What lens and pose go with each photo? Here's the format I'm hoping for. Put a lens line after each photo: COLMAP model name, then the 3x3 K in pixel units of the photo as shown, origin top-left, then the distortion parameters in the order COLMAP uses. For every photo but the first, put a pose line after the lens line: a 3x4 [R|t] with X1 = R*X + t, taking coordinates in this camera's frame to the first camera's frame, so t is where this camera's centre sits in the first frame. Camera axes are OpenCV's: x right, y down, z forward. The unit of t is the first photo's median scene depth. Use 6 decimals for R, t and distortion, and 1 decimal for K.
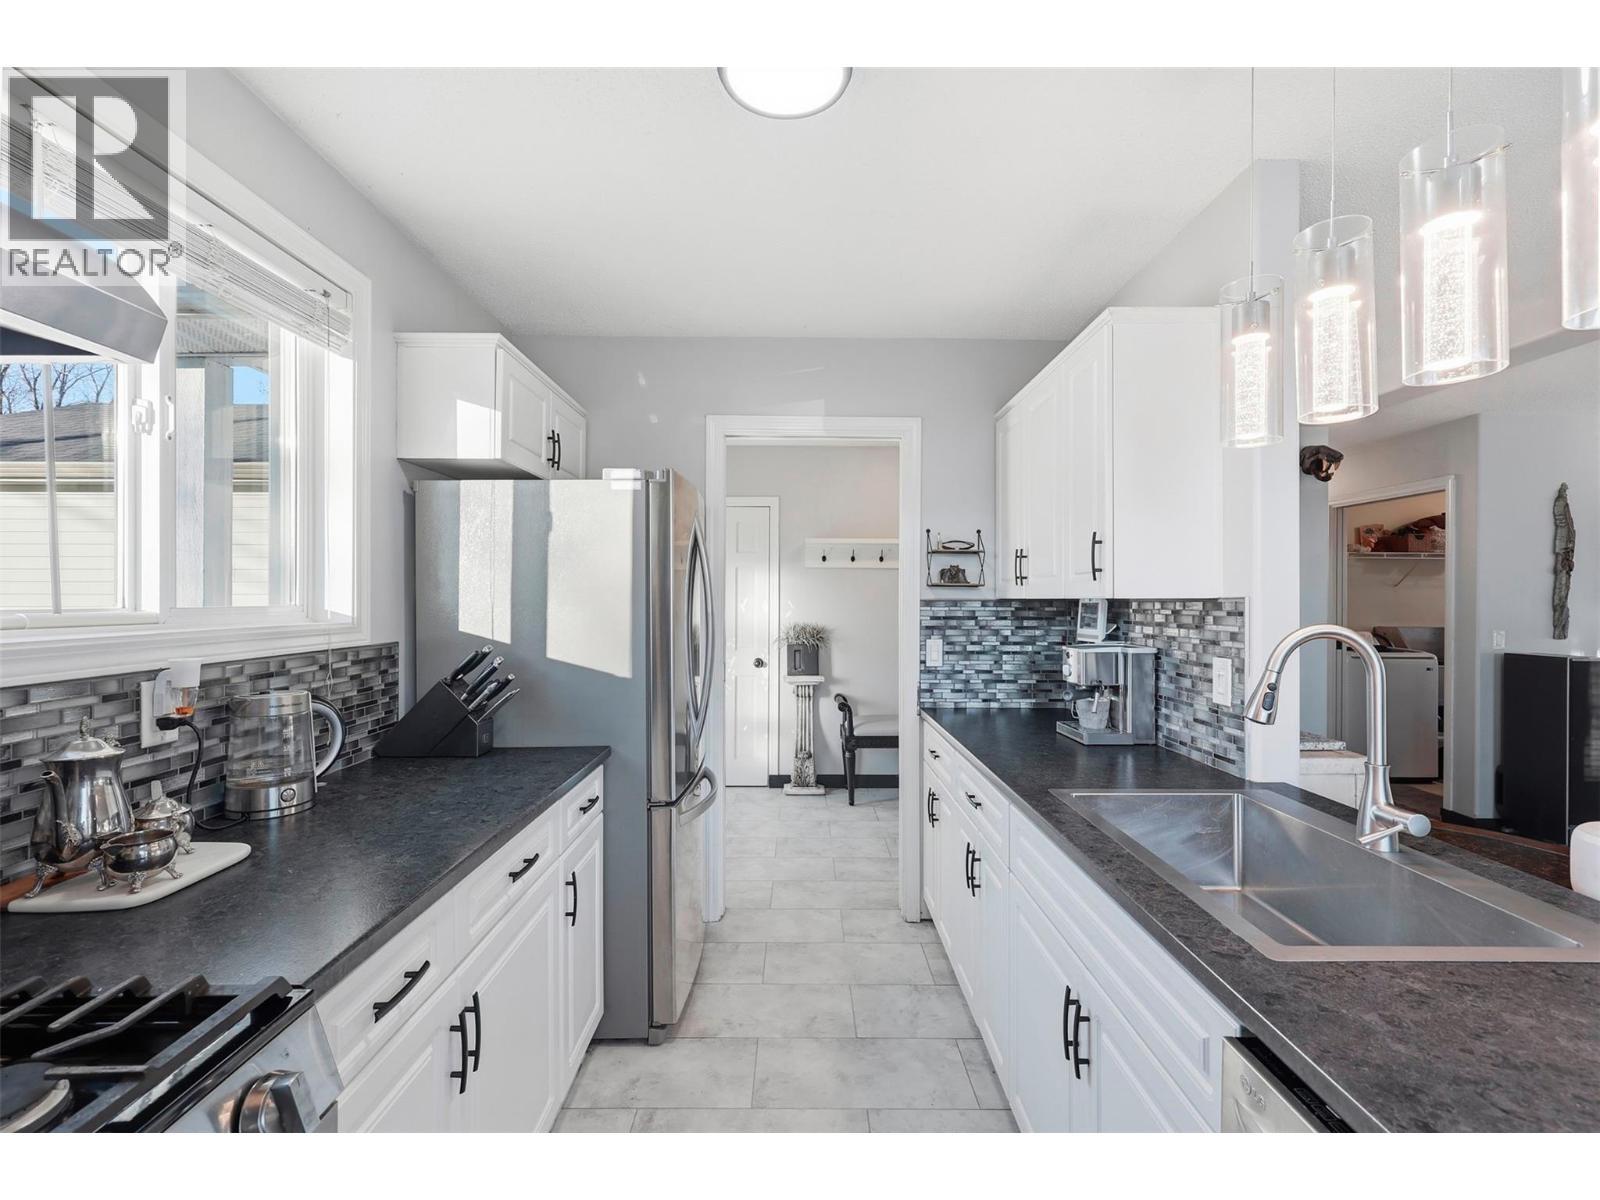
lens RADIAL K [[713.0, 0, 802.5], [0, 713.0, 599.6], [0, 0, 1]] dist [0.003551, 0.000448]
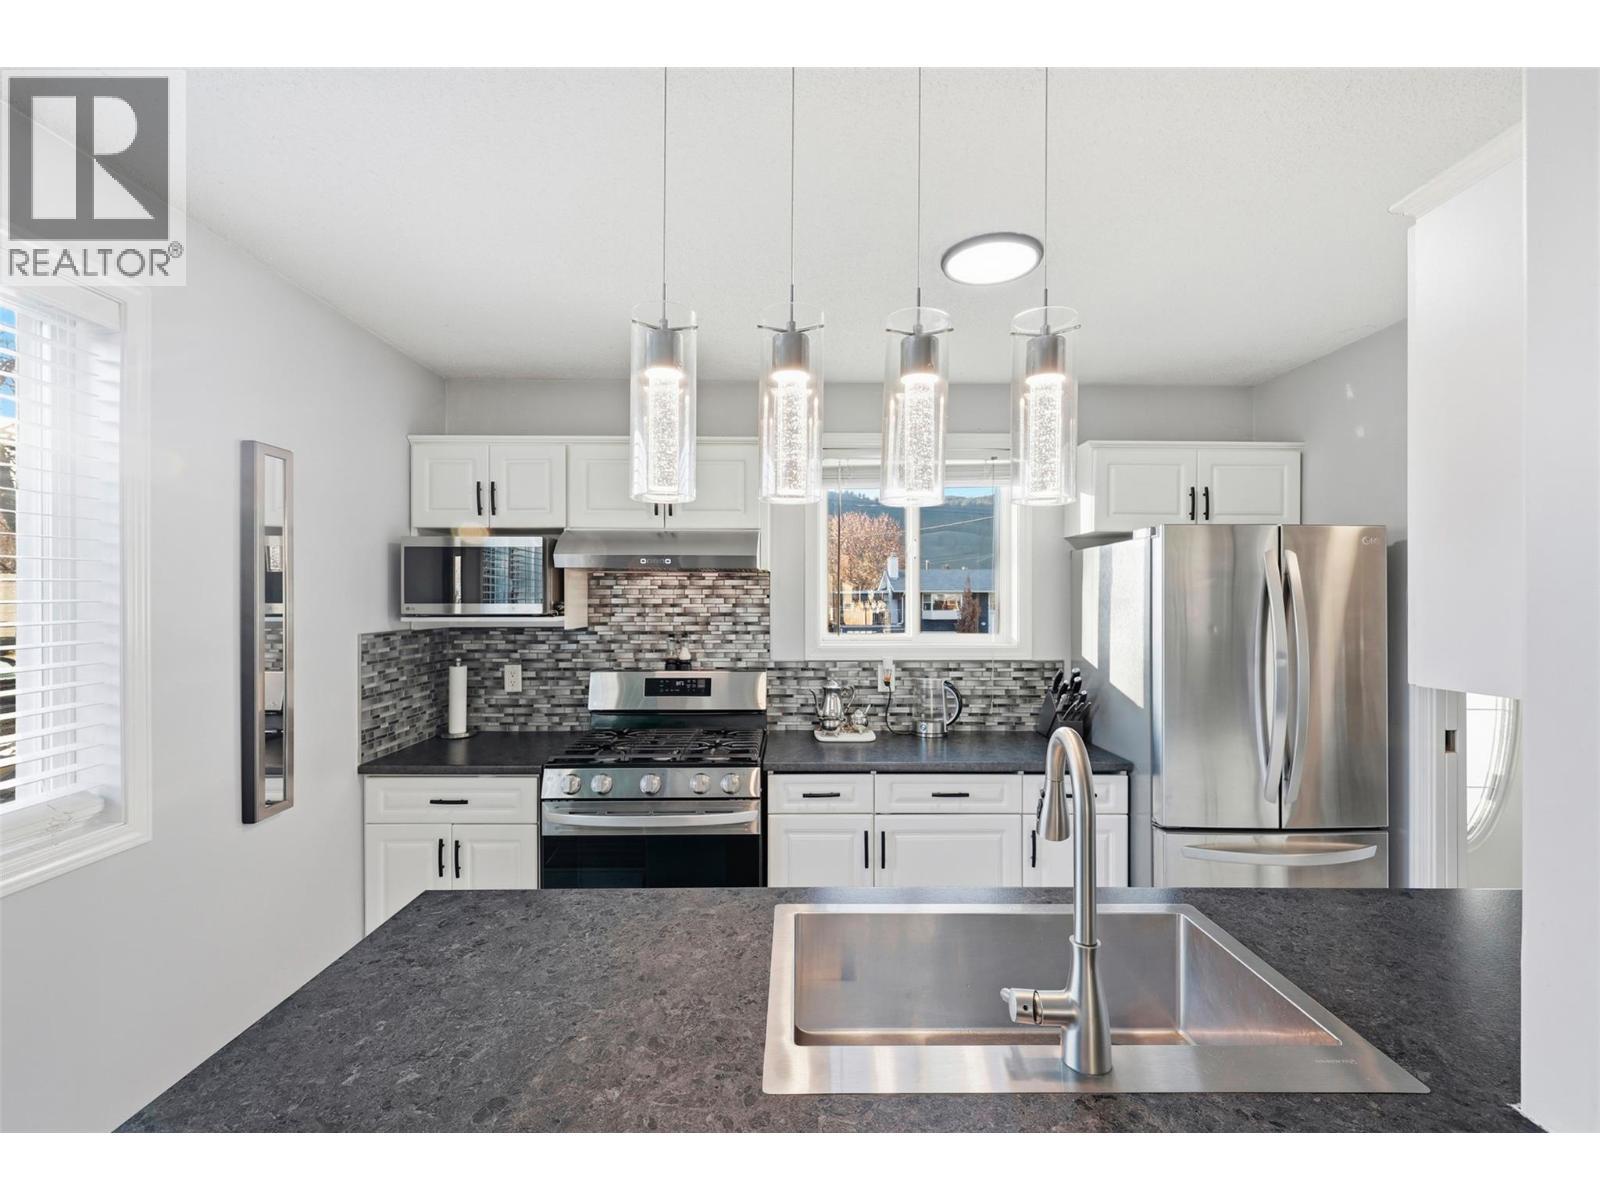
lens RADIAL K [[713.0, 0, 802.5], [0, 713.0, 599.6], [0, 0, 1]] dist [0.003551, 0.000448]
pose [[0.001691, -0.001378, -0.999998, 1.571219], [-0.003090, 0.999994, -0.001383, -0.107828], [0.999994, 0.003093, 0.001686, 0.753352]]
